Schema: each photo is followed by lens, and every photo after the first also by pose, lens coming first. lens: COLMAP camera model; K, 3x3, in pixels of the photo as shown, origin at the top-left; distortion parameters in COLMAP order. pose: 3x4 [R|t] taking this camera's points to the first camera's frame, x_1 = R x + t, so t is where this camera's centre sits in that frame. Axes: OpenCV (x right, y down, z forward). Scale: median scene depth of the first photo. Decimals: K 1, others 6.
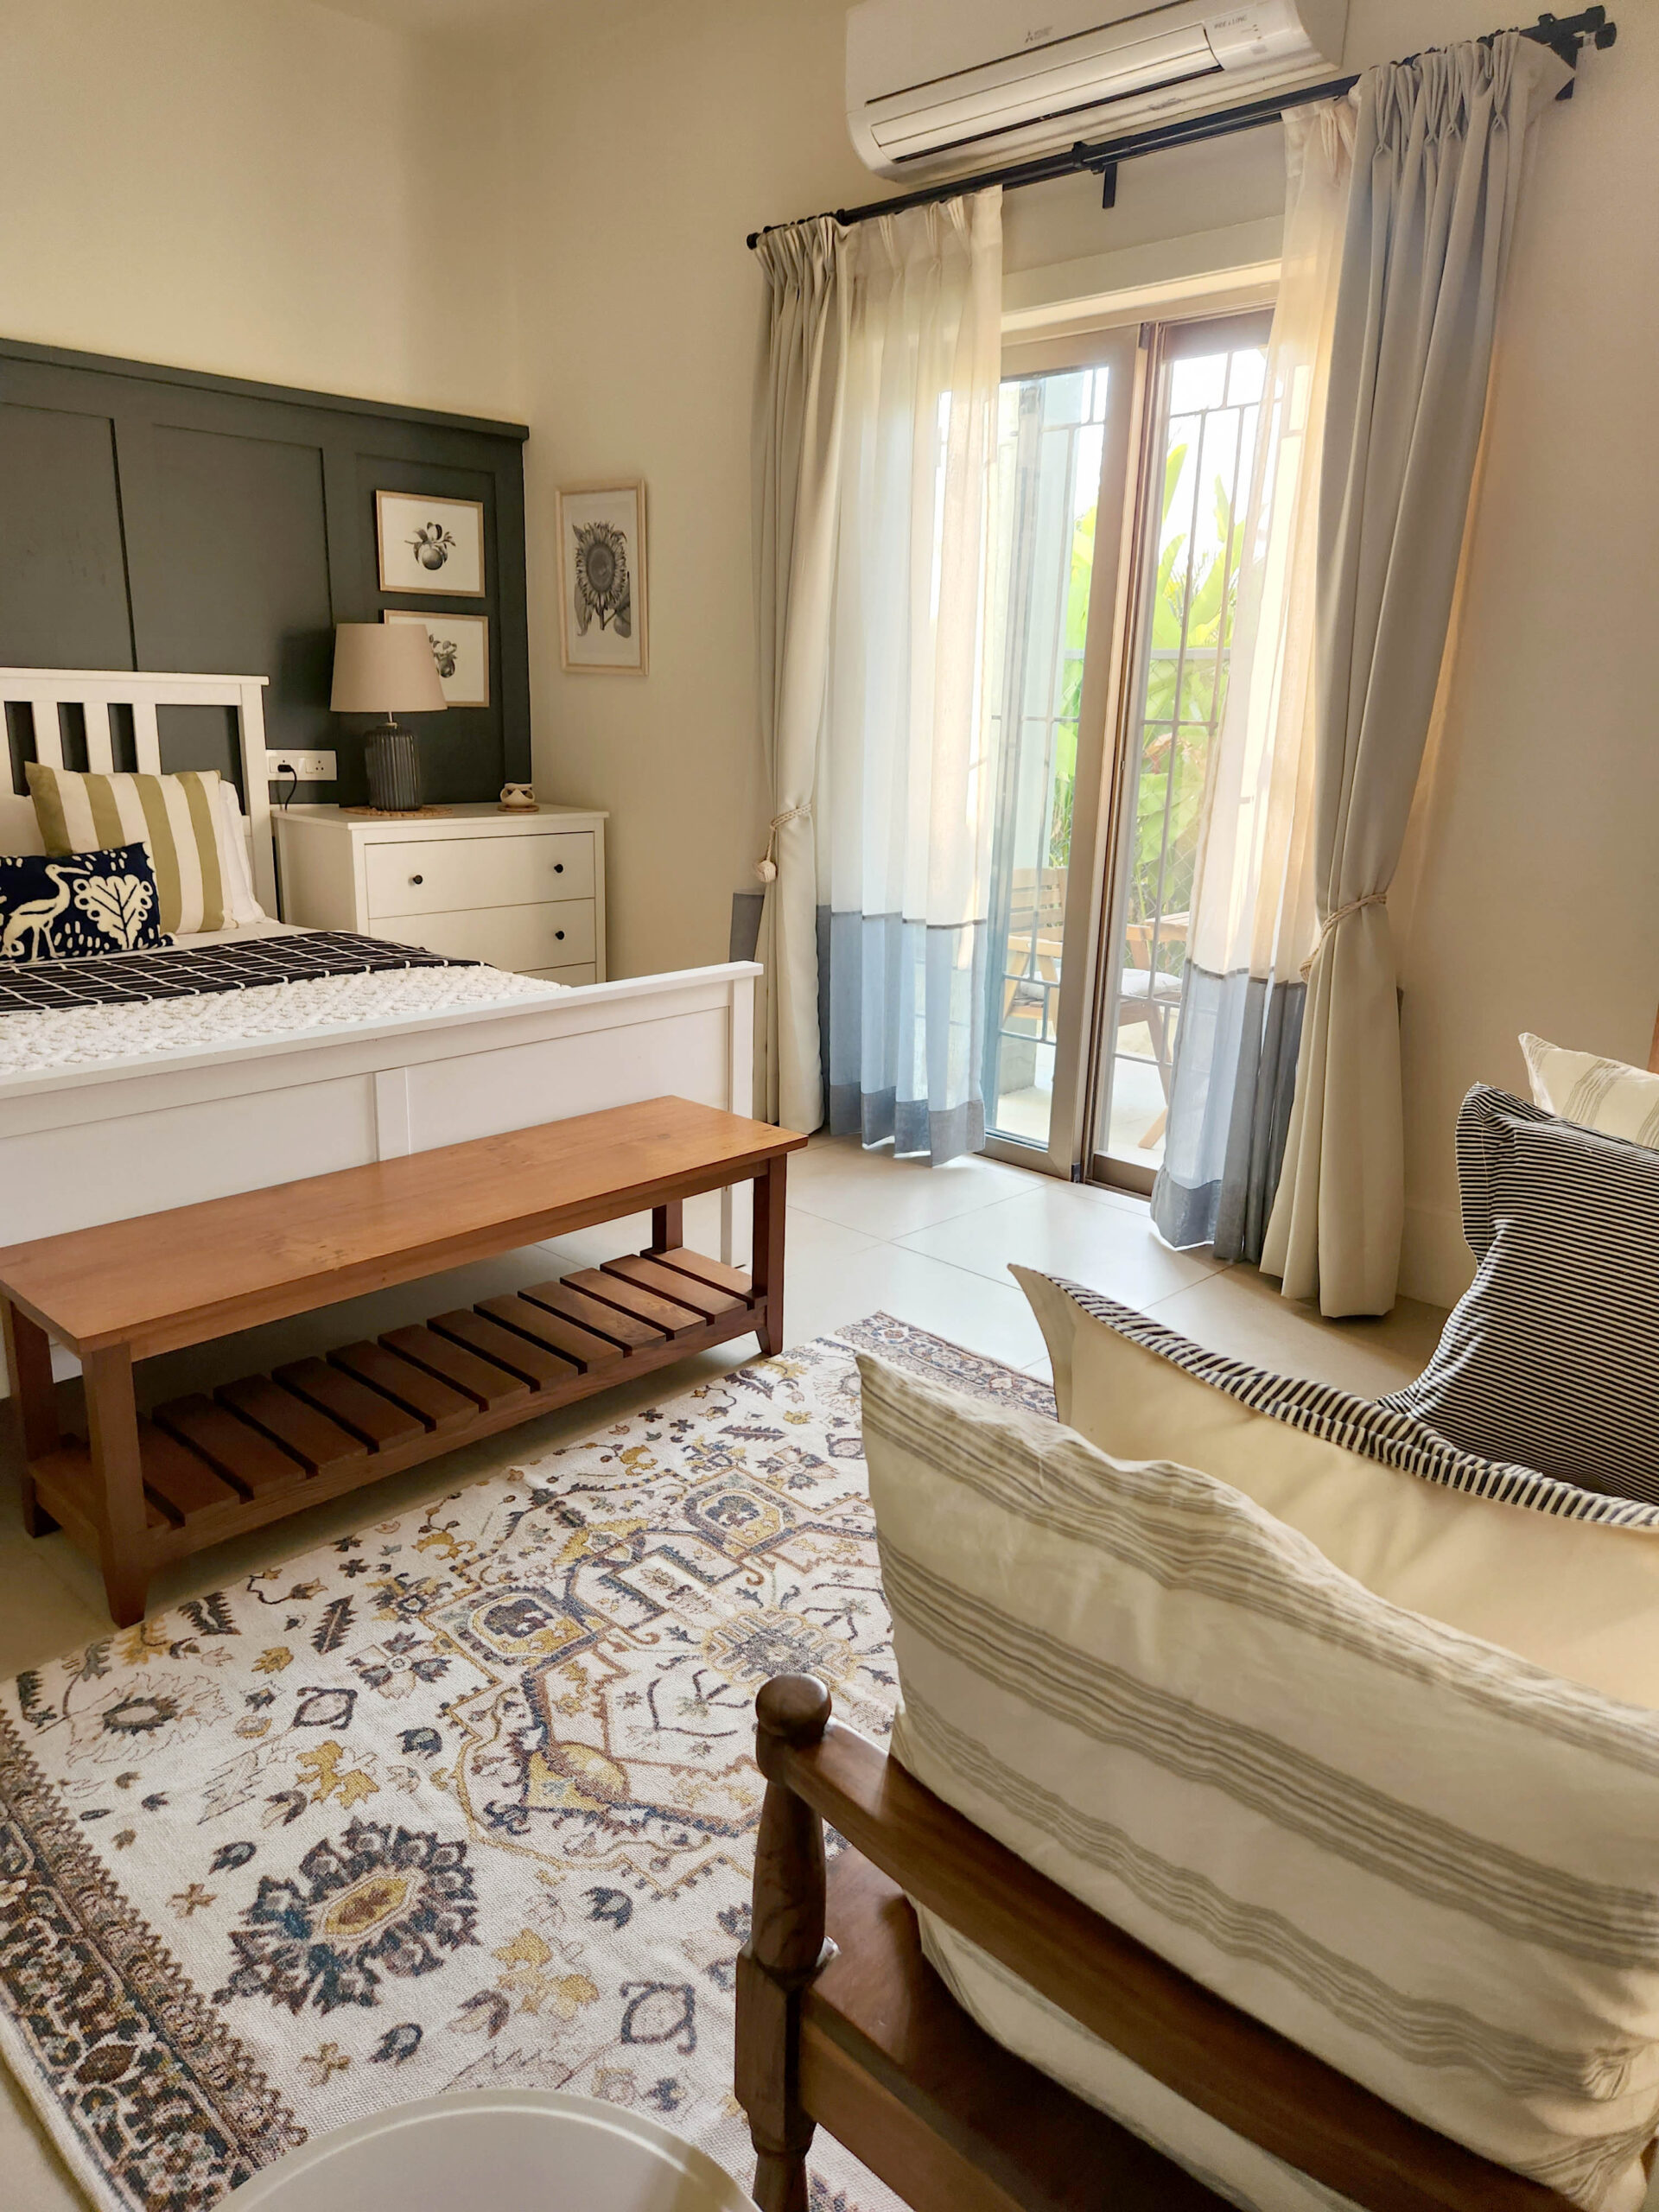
lens RADIAL K [[1483.1, 0, 826.5], [0, 1483.1, 1104.2], [0, 0, 1]] dist [0.048909, -0.044386]
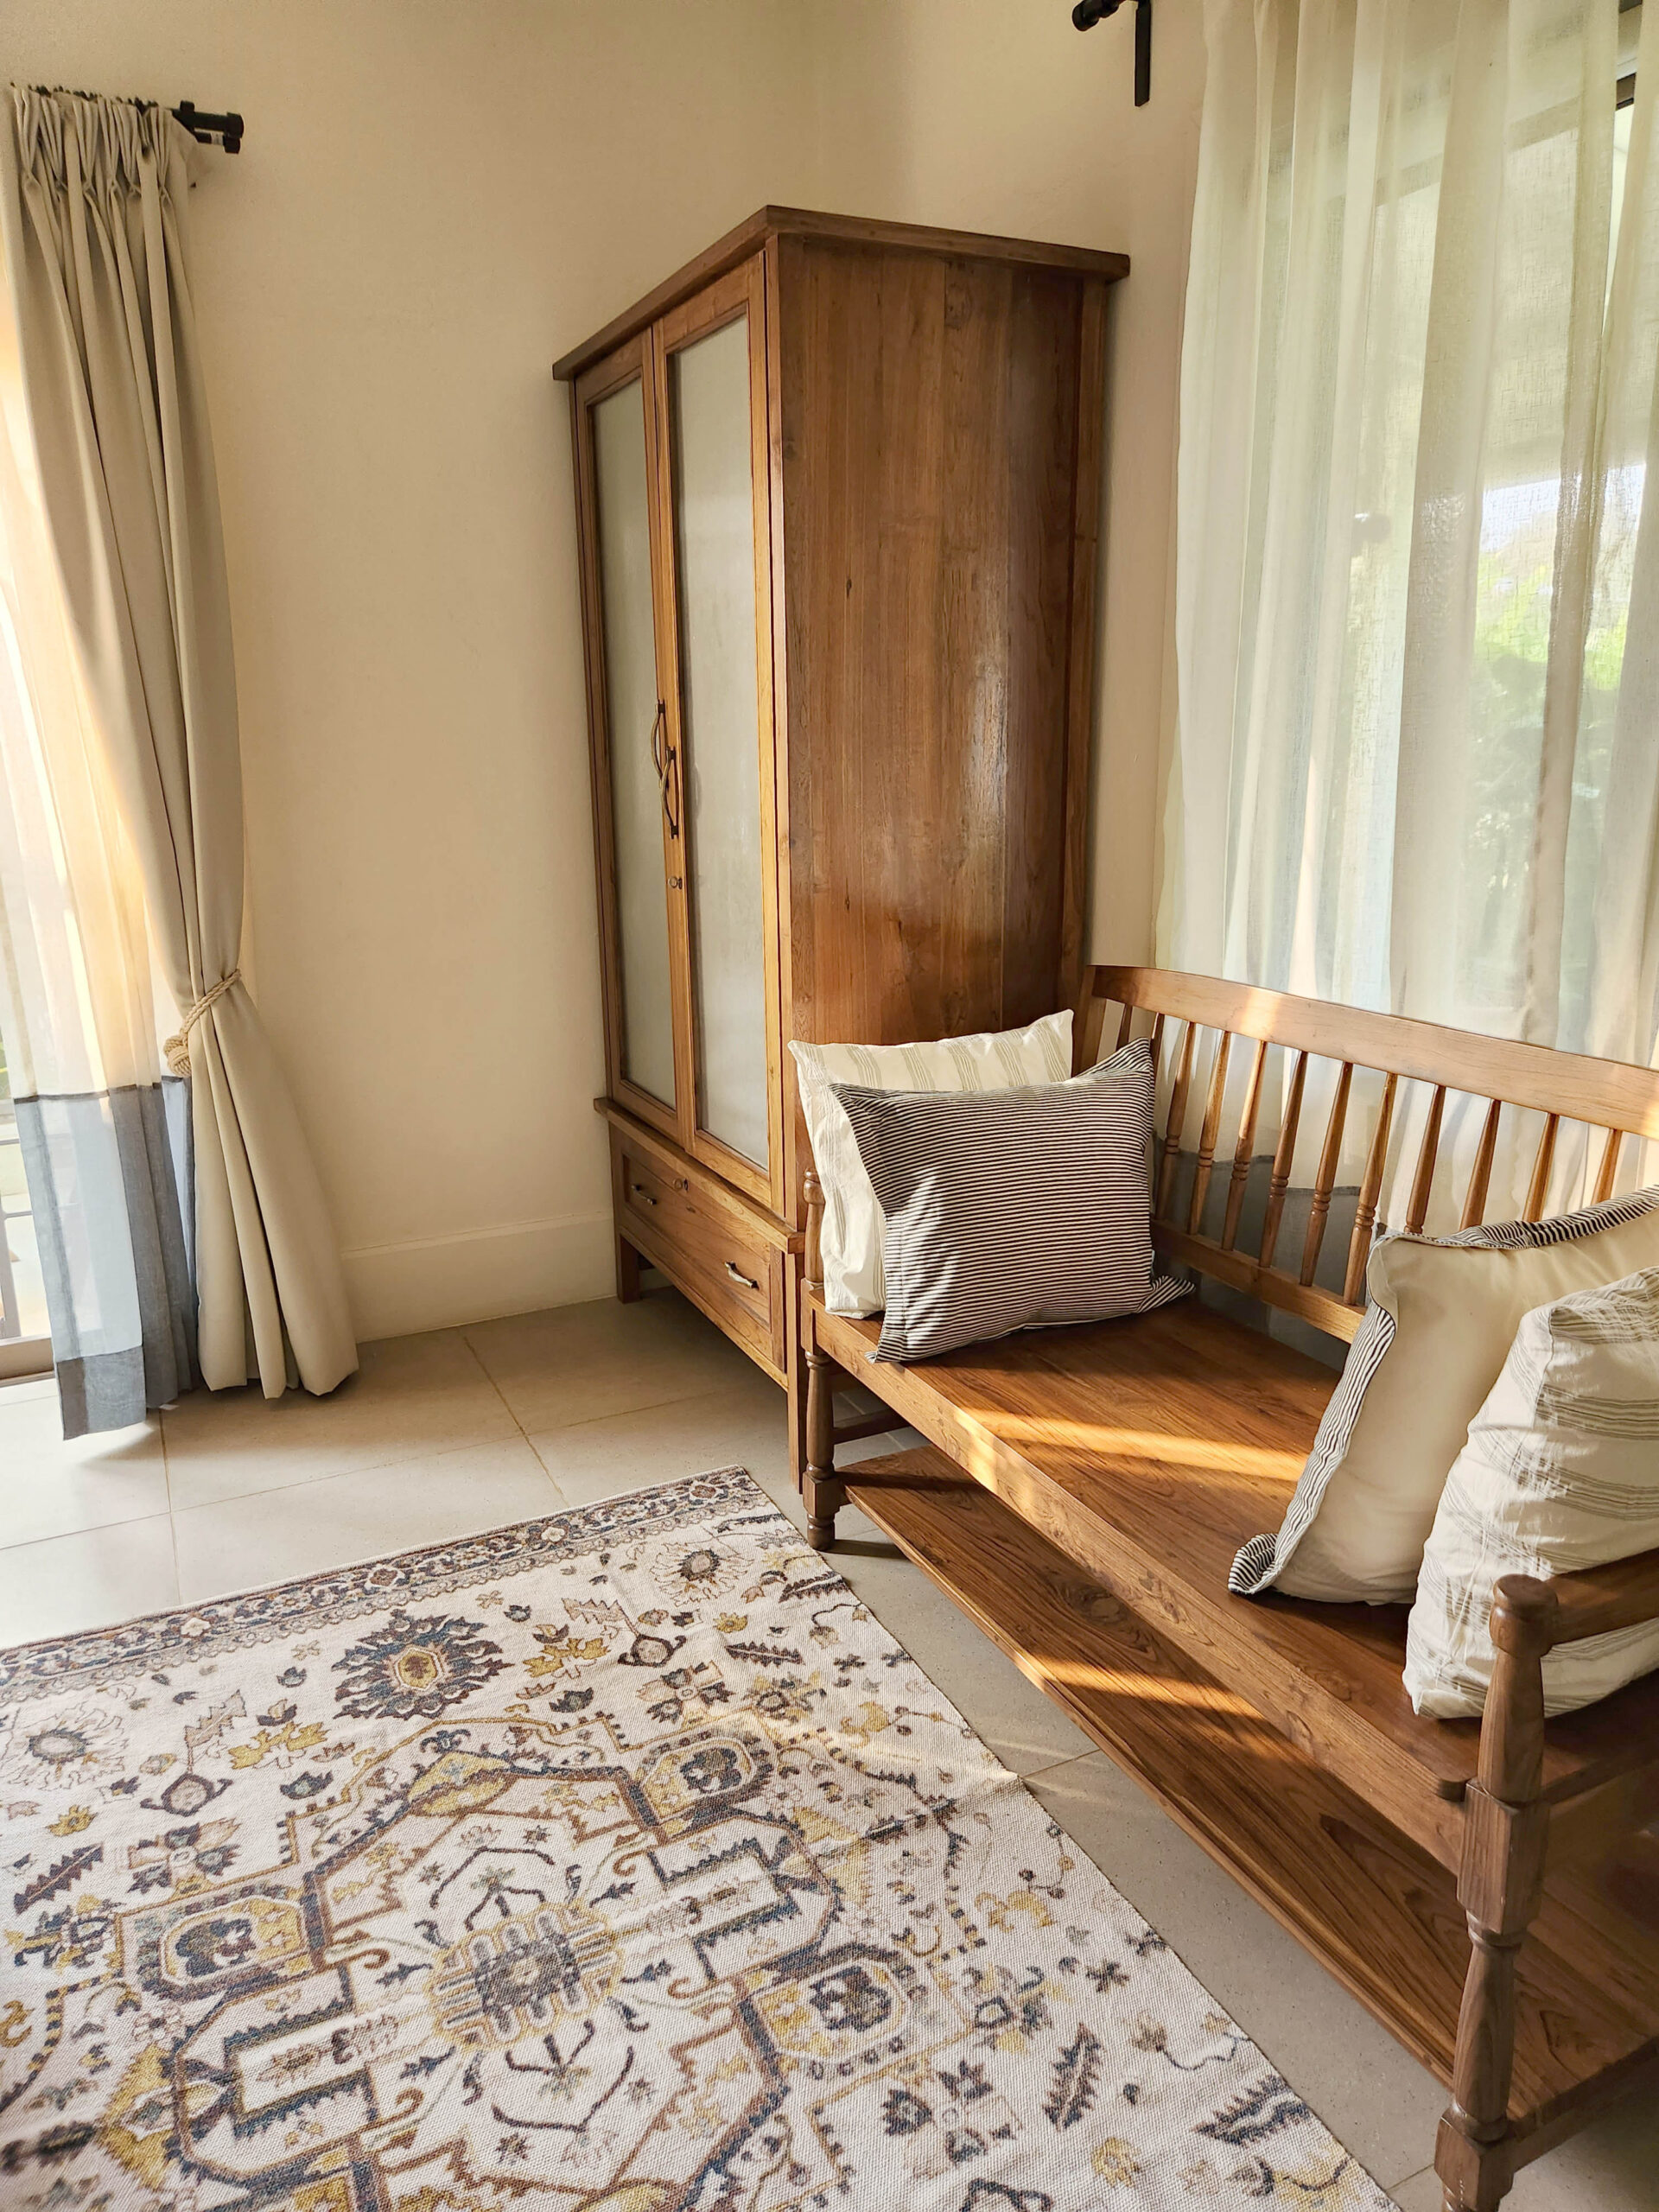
lens RADIAL K [[1483.1, 0, 827.1], [0, 1483.1, 1096.6], [0, 0, 1]] dist [0.048909, -0.044386]
pose [[0.337938, -0.257946, 0.905131, -0.459200], [0.269713, 0.947916, 0.169439, -0.141835], [-0.901694, 0.186866, 0.389909, 0.332877]]
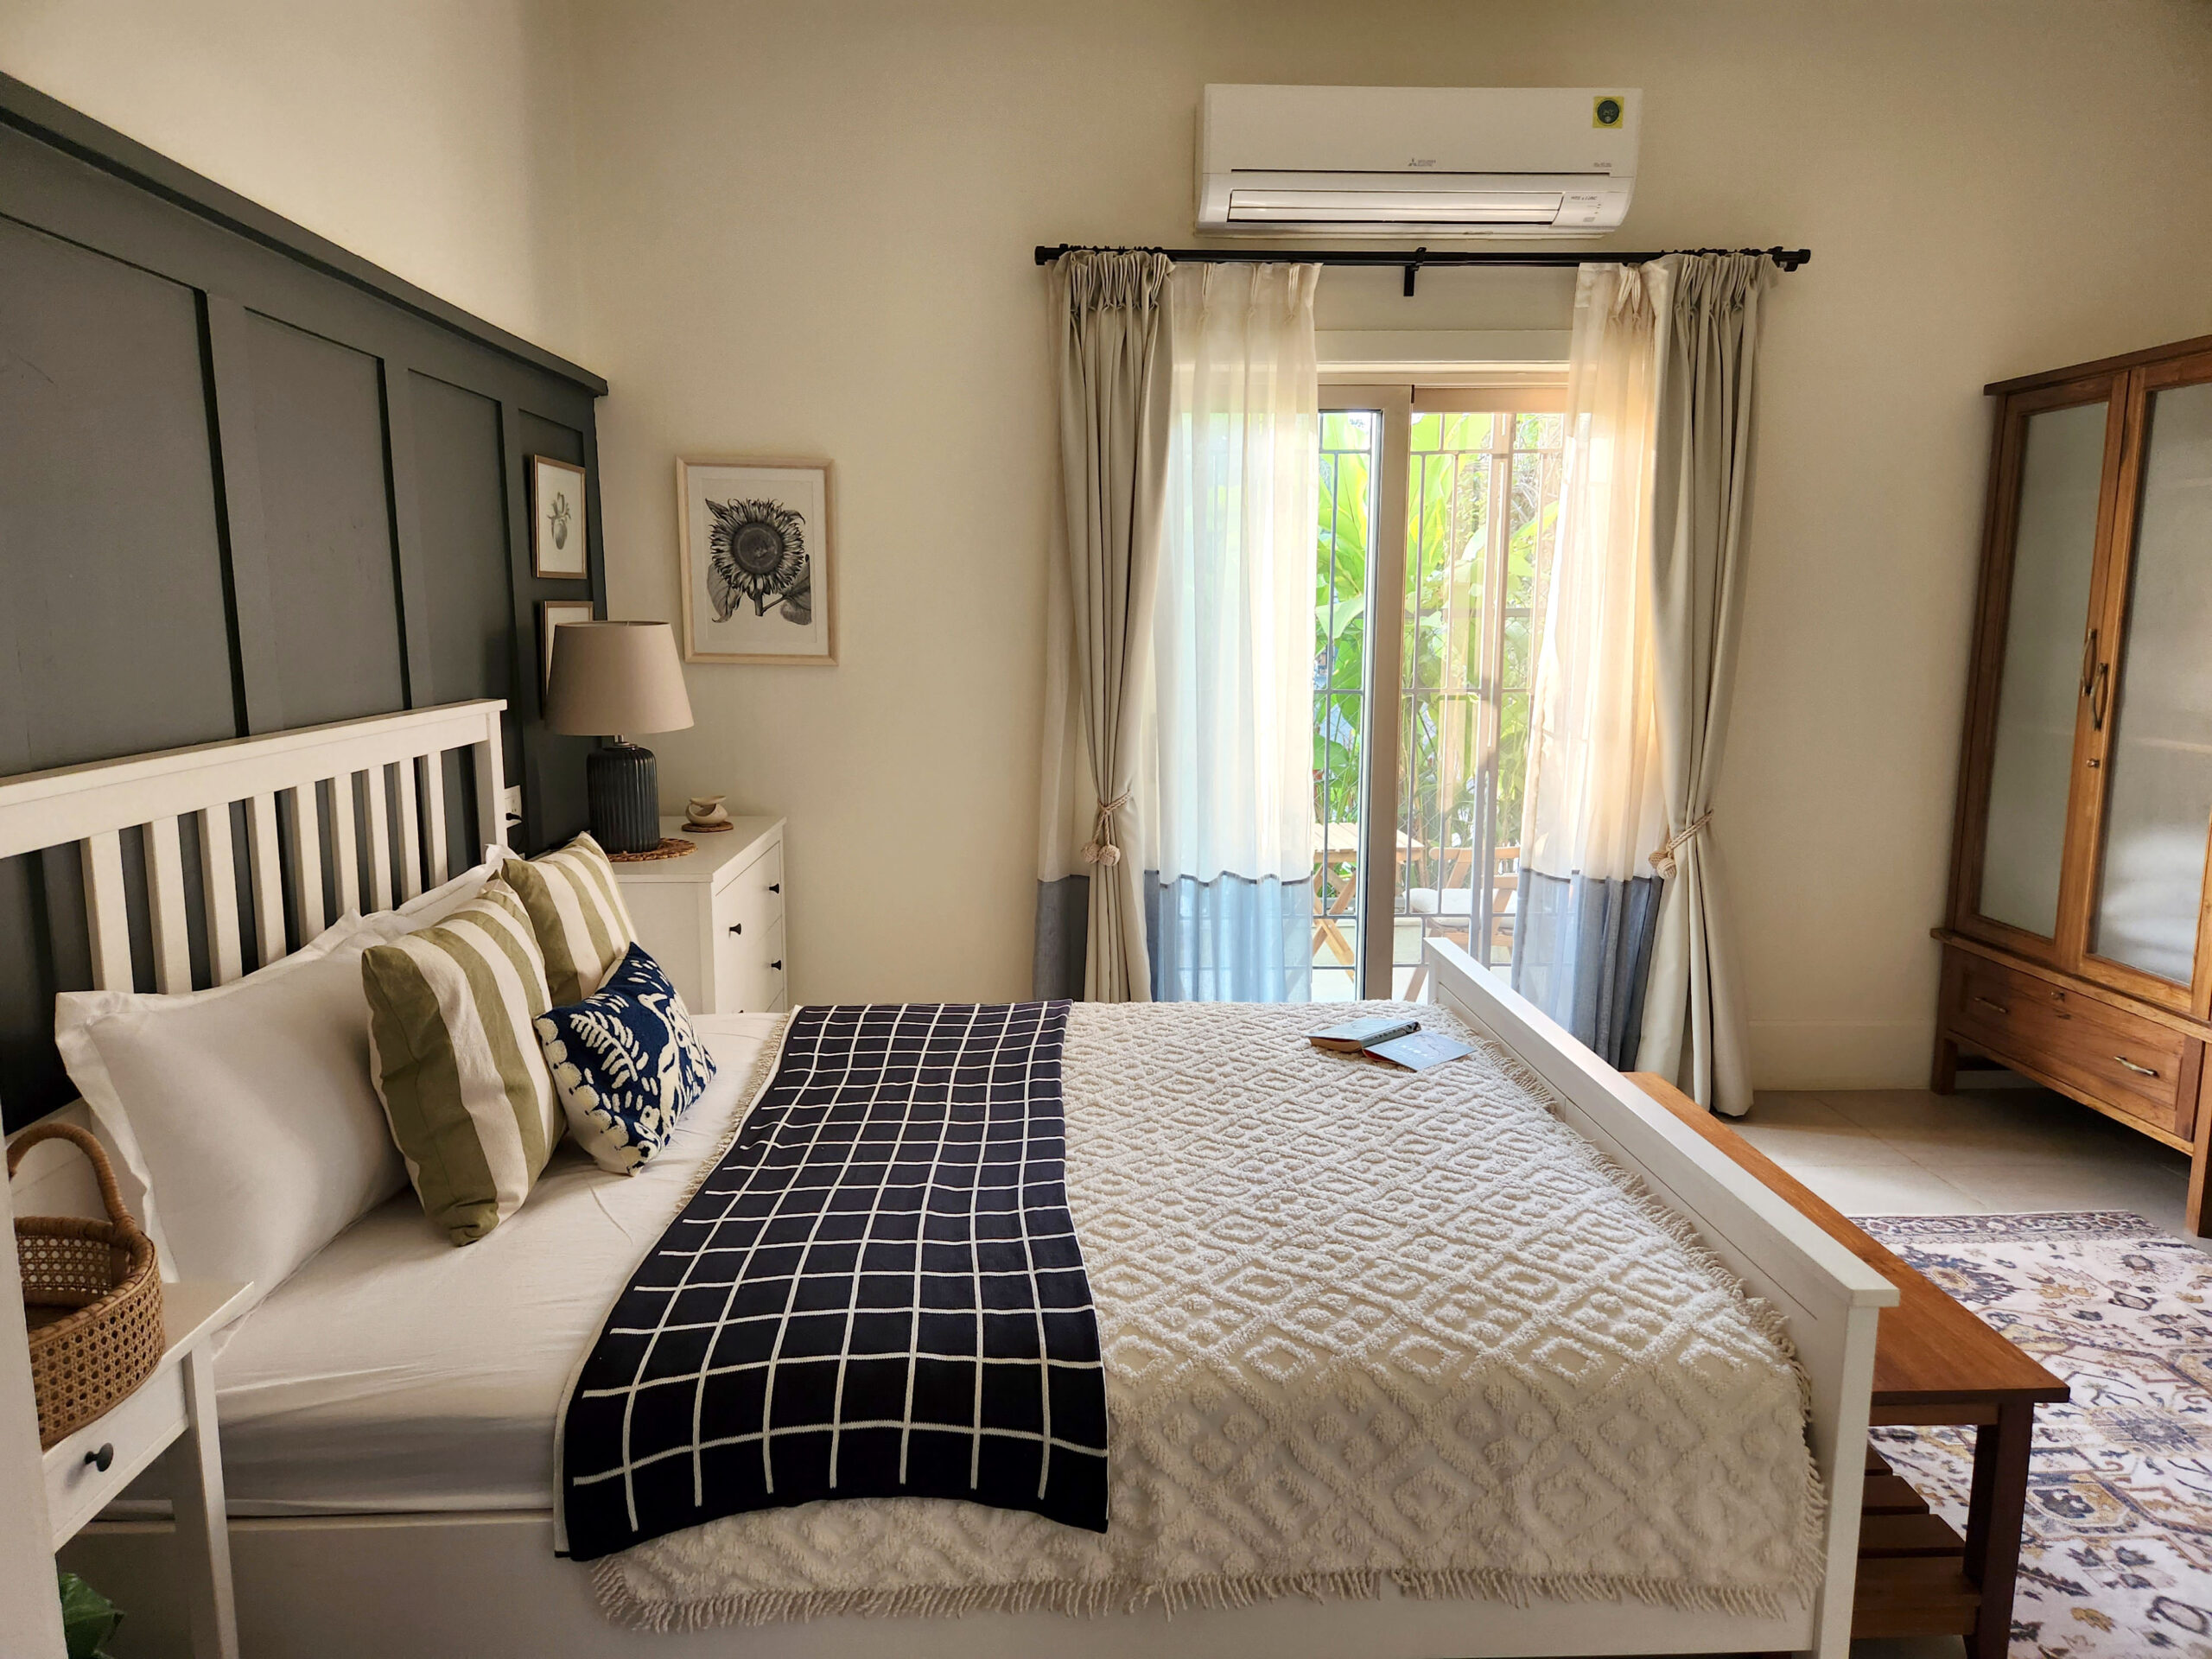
lens RADIAL K [[1483.1, 0, 1104.7], [0, 1483.1, 840.7], [0, 0, 1]] dist [0.048909, -0.044386]
pose [[0.689092, -0.136586, 0.711685, -1.180256], [0.209088, 0.977785, -0.014795, -0.241389], [-0.693855, 0.159000, 0.702342, 0.479433]]
